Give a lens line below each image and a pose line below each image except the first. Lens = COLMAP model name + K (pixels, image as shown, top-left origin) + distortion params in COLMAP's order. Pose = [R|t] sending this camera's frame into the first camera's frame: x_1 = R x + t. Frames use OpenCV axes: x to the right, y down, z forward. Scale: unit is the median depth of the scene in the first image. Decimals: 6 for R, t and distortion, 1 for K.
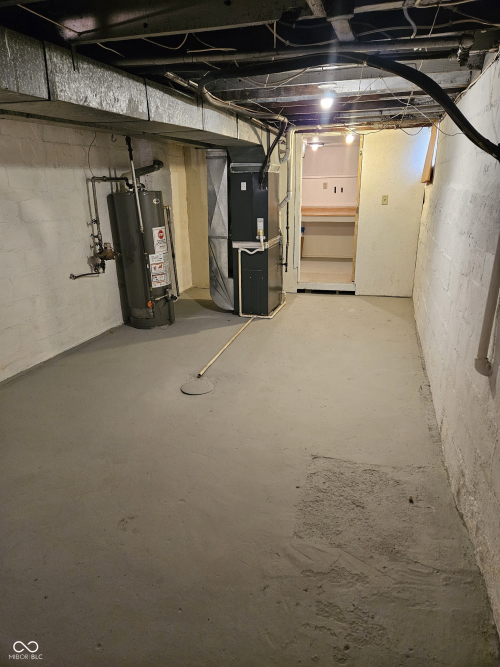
lens RADIAL K [[445.4, 0, 250.0], [0, 445.4, 333.5], [0, 0, 1]] dist [0.005830, 0.001184]
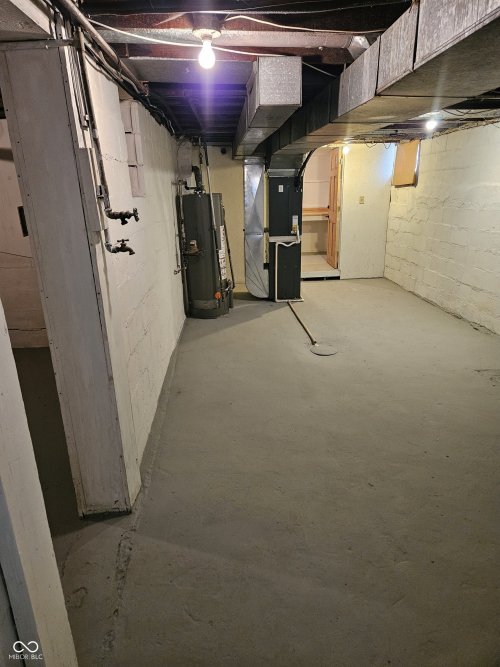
lens RADIAL K [[445.4, 0, 250.0], [0, 445.4, 333.5], [0, 0, 1]] dist [0.005830, 0.001184]
pose [[0.938750, -0.111080, 0.326206, -0.493921], [0.116766, 0.993157, 0.002165, 0.033689], [-0.324214, 0.036057, 0.945296, -0.063184]]
